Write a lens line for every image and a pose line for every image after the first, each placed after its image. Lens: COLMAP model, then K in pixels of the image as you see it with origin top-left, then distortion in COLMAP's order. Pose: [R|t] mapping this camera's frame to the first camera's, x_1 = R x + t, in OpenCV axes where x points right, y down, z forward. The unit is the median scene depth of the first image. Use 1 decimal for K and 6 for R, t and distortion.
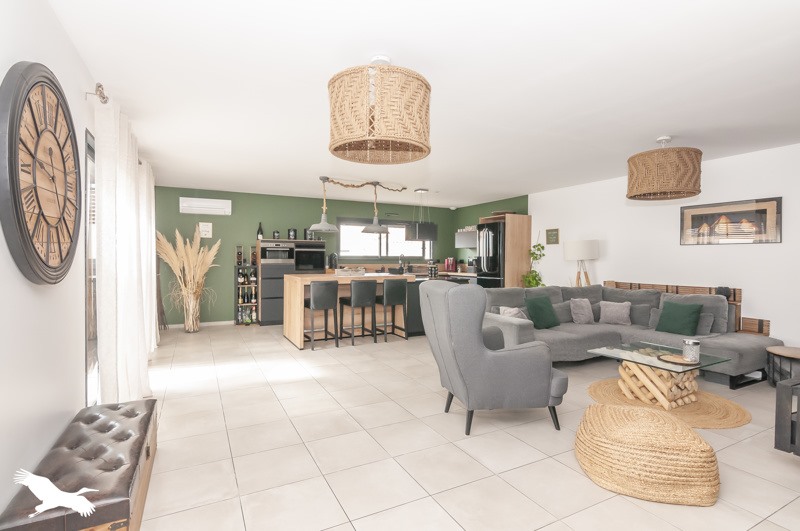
lens RADIAL K [[391.7, 0, 401.0], [0, 391.7, 263.6], [0, 0, 1]] dist [0.000238, 0.000264]
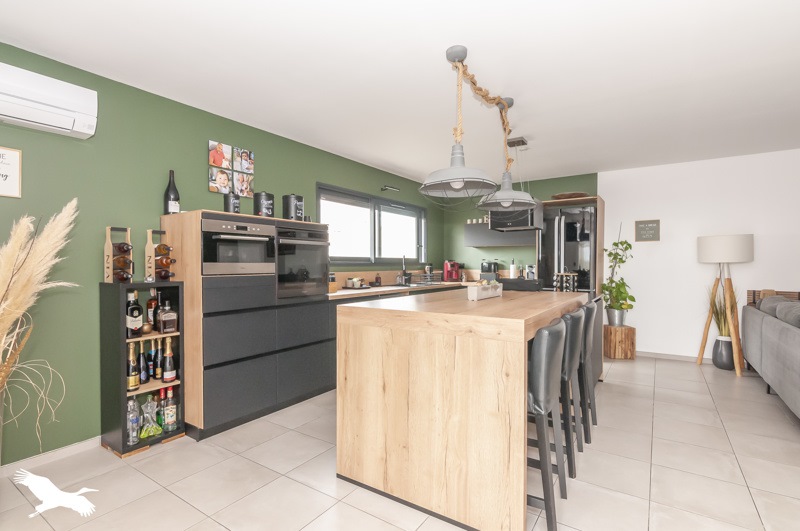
lens RADIAL K [[391.7, 0, 397.6], [0, 391.7, 268.5], [0, 0, 1]] dist [0.000238, 0.000264]
pose [[0.882276, -0.010161, 0.470623, -0.358338], [0.009851, 0.999947, 0.003122, -0.005354], [-0.470629, 0.001881, 0.882329, 0.566689]]
